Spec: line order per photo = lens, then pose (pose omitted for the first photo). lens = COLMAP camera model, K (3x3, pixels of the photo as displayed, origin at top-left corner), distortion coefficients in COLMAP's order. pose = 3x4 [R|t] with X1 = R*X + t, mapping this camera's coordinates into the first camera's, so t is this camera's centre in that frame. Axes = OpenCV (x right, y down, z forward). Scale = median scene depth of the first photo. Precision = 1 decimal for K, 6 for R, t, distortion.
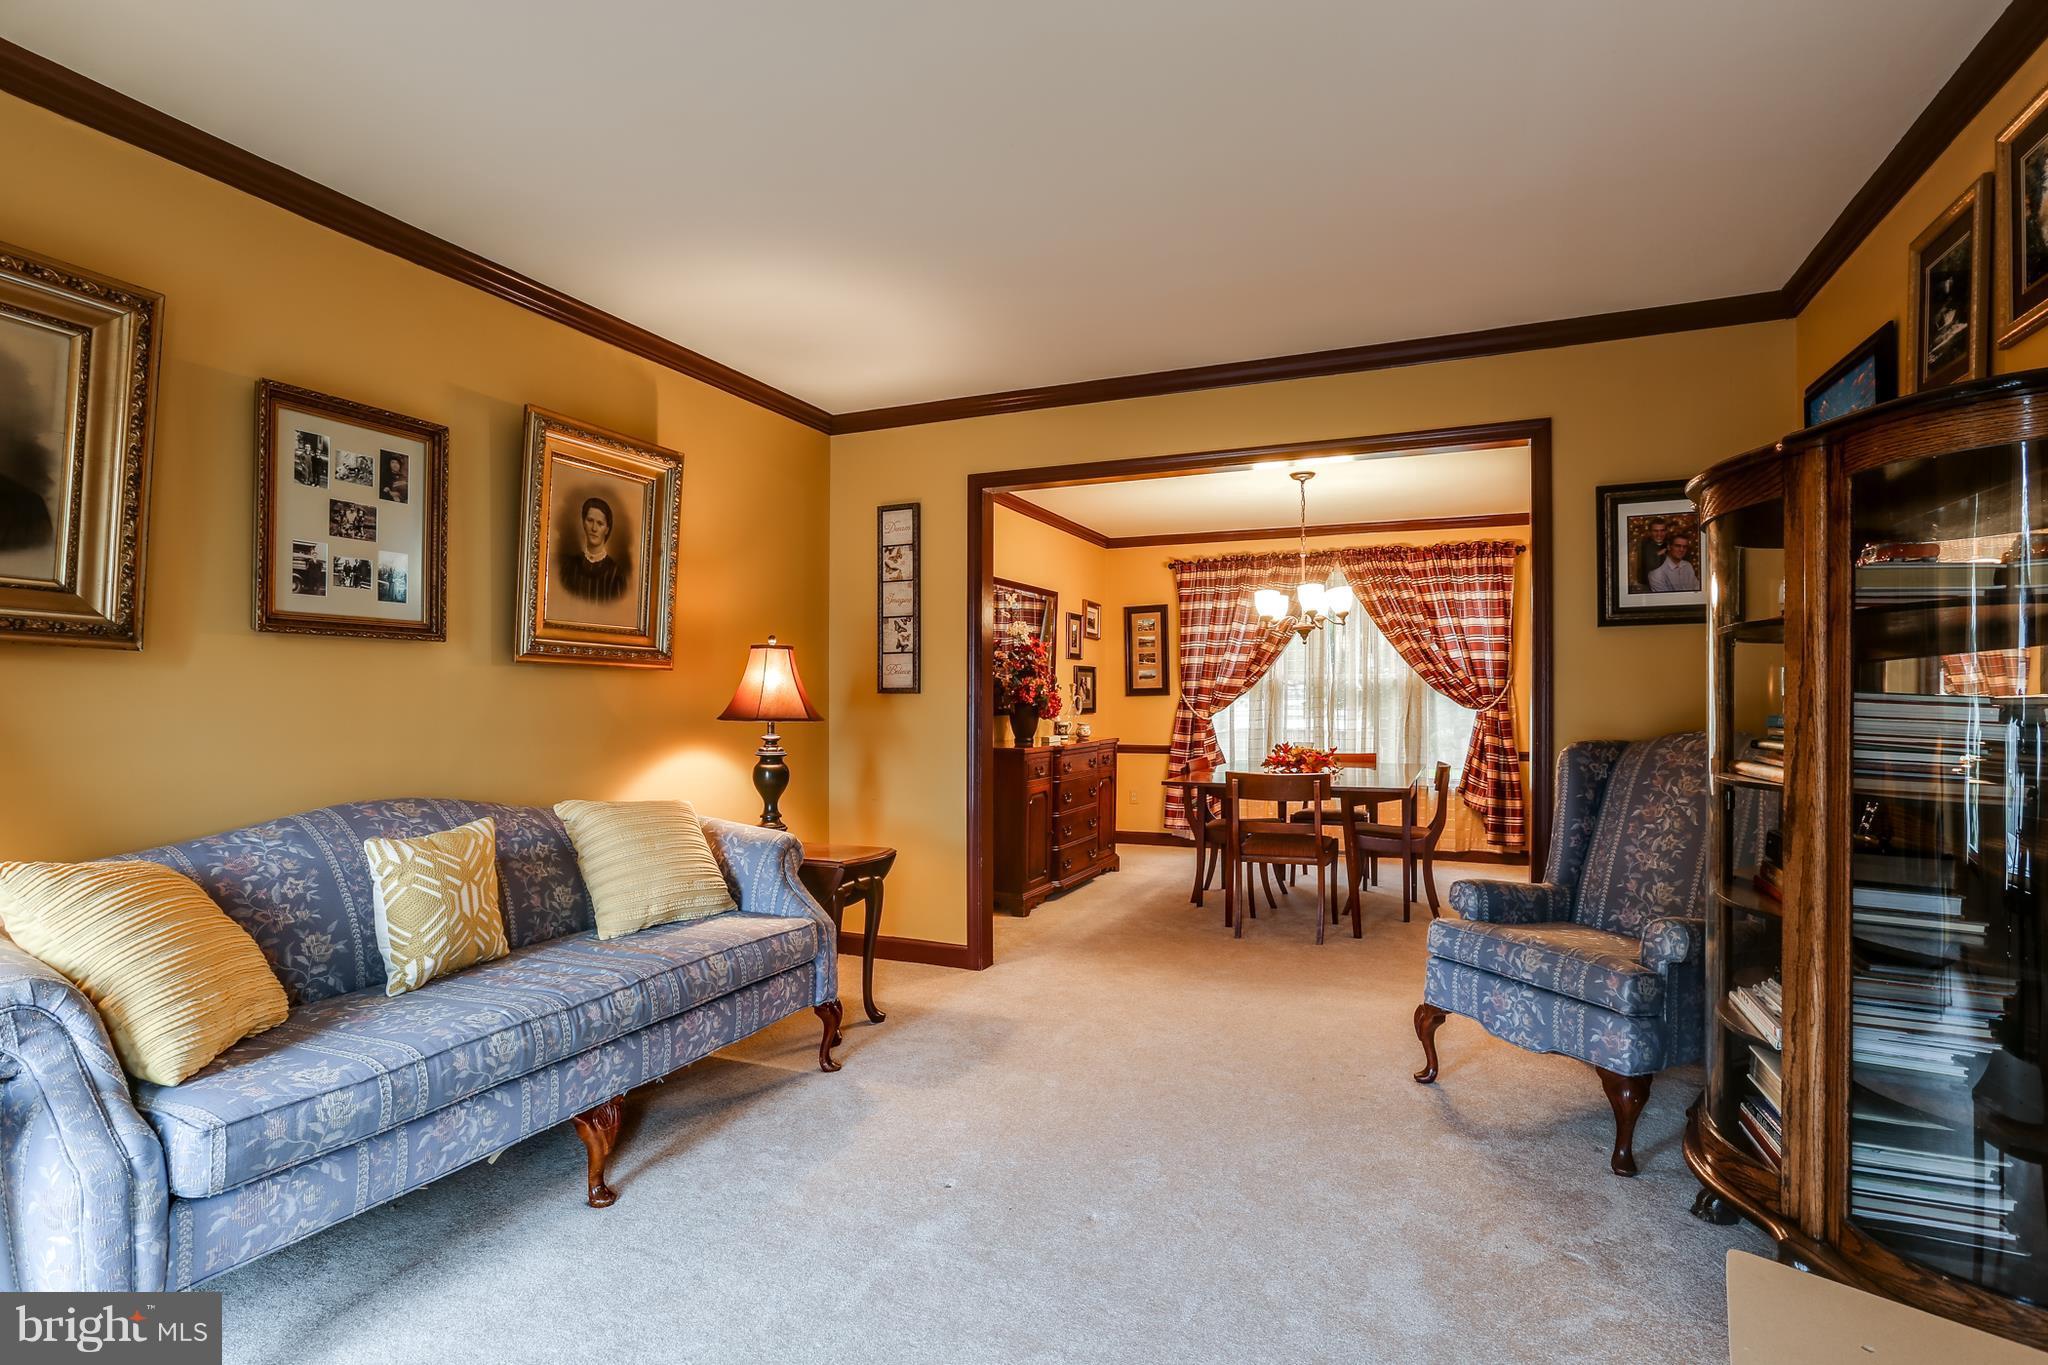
lens RADIAL K [[987.2, 0, 1023.6], [0, 987.2, 691.2], [0, 0, 1]] dist [-0.006633, -0.000224]
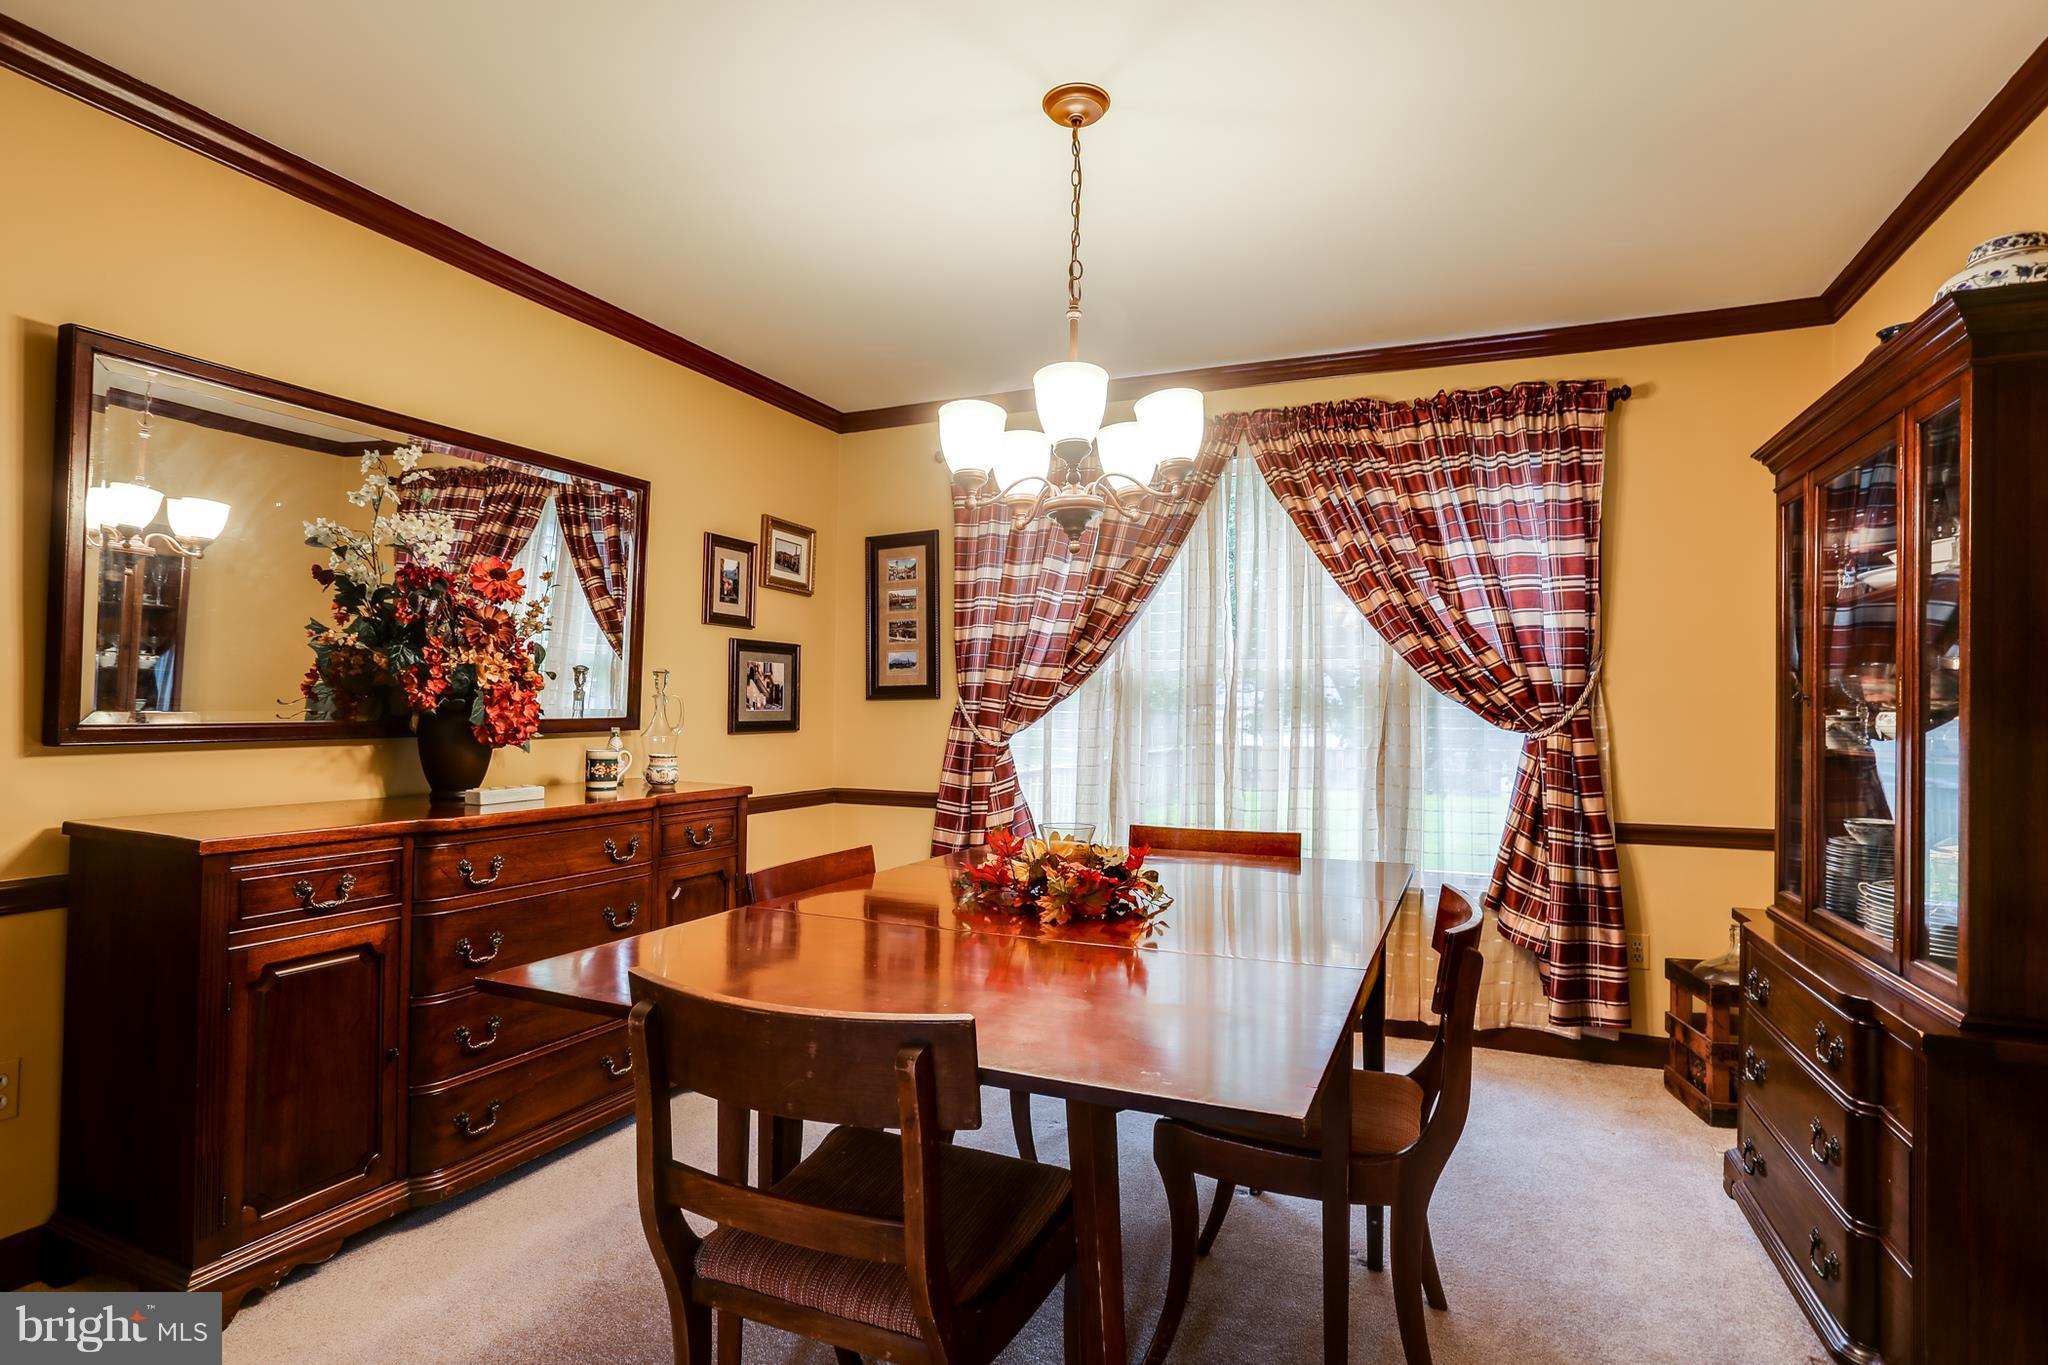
lens RADIAL K [[987.2, 0, 1022.9], [0, 987.2, 683.1], [0, 0, 1]] dist [-0.006633, -0.000224]
pose [[0.999720, 0.008644, -0.022029, 0.222421], [-0.009064, 0.999778, -0.019024, 0.005787], [0.021860, 0.019219, 0.999576, 0.507231]]
